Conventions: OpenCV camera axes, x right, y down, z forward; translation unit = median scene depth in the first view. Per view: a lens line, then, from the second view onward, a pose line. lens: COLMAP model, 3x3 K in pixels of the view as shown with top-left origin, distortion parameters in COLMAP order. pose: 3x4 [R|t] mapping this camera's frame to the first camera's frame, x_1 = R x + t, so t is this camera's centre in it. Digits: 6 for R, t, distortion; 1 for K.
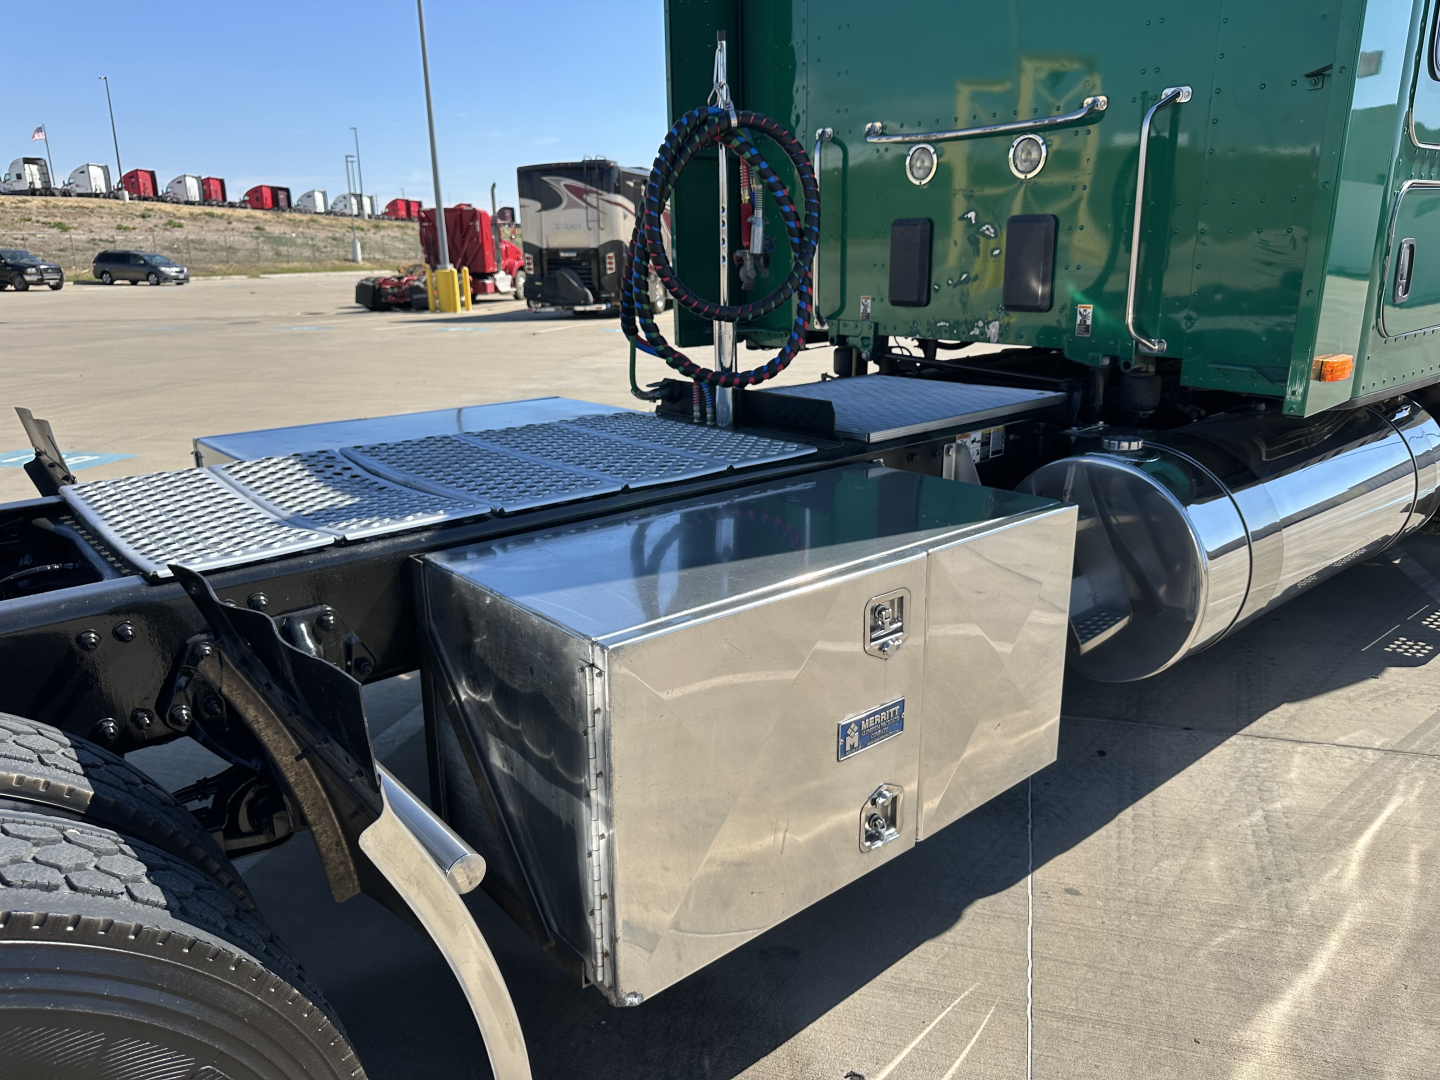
lens RADIAL K [[999.6, 0, 724.1], [0, 999.6, 522.4], [0, 0, 1]] dist [0.092541, -0.144920]
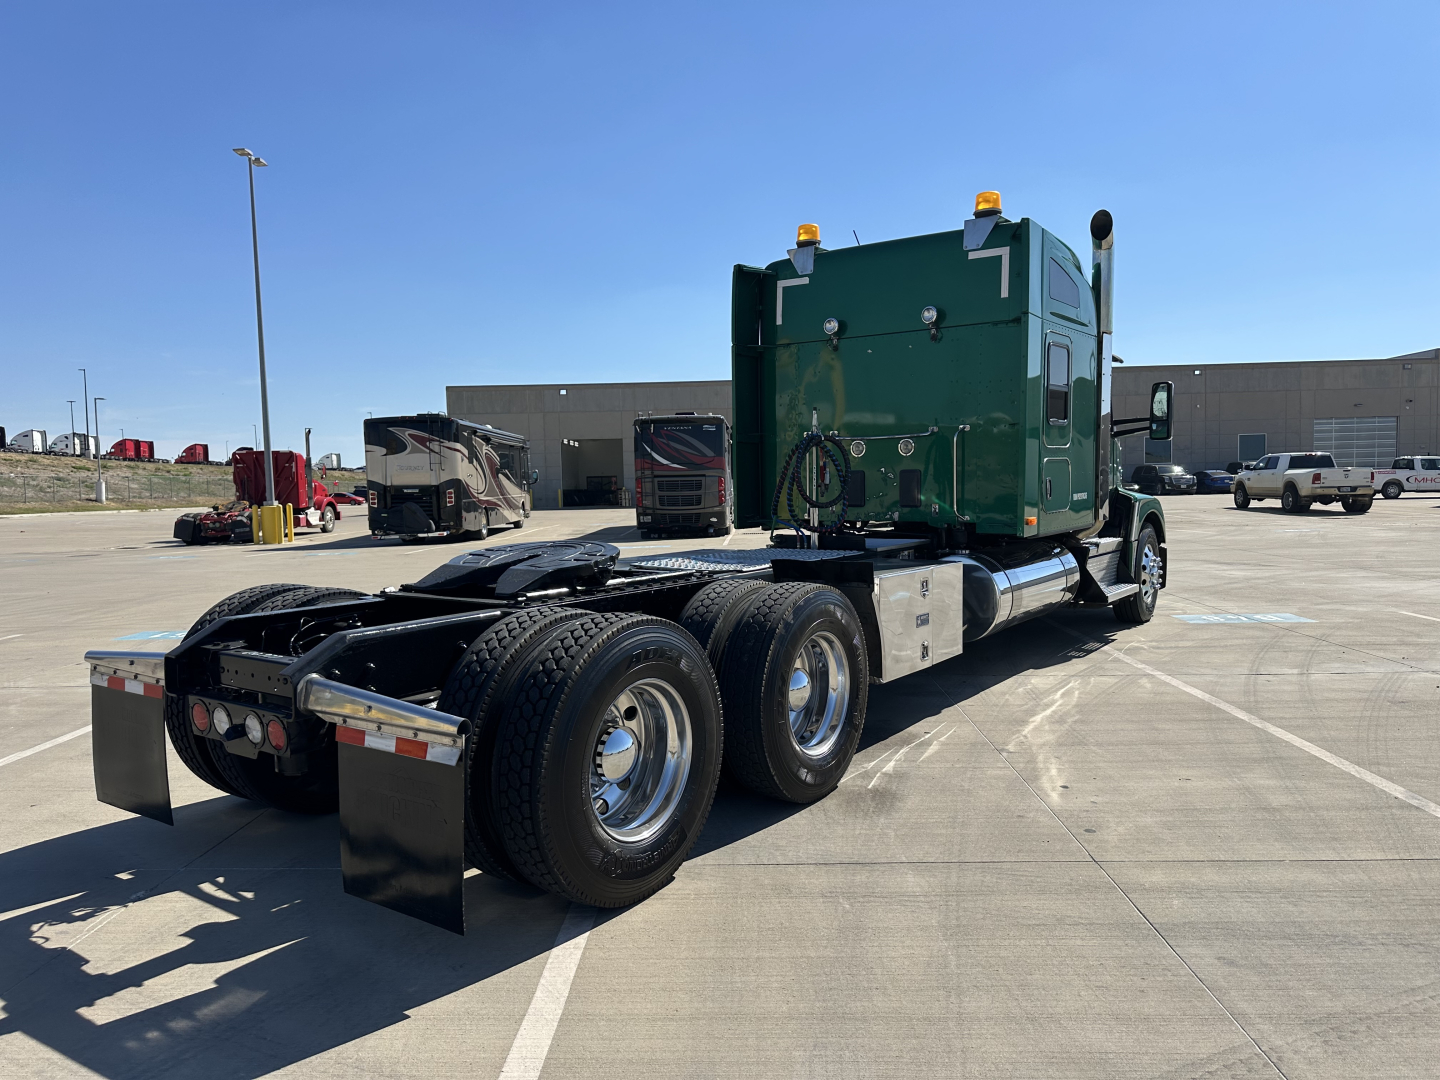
lens RADIAL K [[999.6, 0, 724.1], [0, 999.6, 522.4], [0, 0, 1]] dist [0.092541, -0.144920]
pose [[0.964444, -0.009603, 0.264113, -0.096795], [0.069799, 0.973112, -0.219500, 0.040757], [-0.254904, 0.230130, 0.939183, -0.143720]]
